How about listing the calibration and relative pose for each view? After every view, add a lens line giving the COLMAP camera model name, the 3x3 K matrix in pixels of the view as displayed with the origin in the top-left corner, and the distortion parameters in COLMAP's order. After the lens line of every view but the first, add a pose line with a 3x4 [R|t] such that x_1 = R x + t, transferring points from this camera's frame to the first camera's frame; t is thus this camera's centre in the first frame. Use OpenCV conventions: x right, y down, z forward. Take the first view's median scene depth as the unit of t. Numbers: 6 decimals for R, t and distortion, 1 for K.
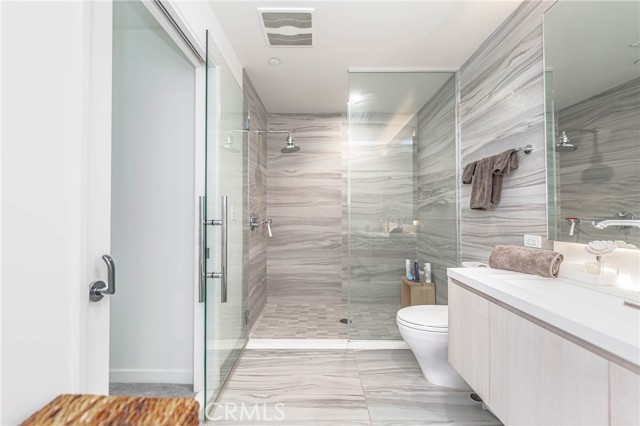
lens RADIAL K [[303.9, 0, 320.5], [0, 303.9, 210.5], [0, 0, 1]] dist [-0.000601, -0.000154]
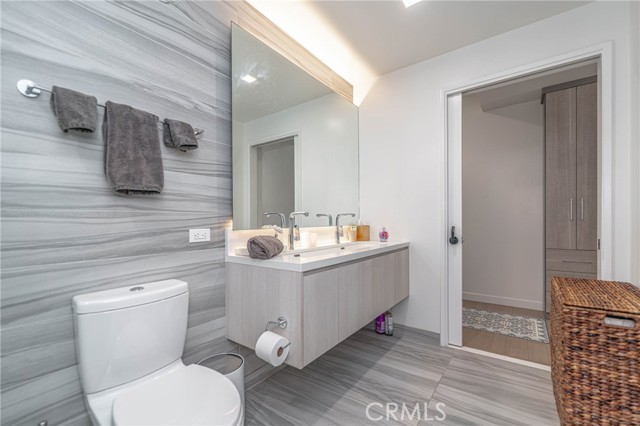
lens RADIAL K [[262.8, 0, 322.2], [0, 262.8, 215.0], [0, 0, 1]] dist [0.000153, -0.000052]
pose [[-0.804304, 0.002428, 0.594213, -0.069081], [-0.012805, 0.999689, -0.021416, 0.048732], [-0.594080, -0.024834, -0.804023, 1.333380]]
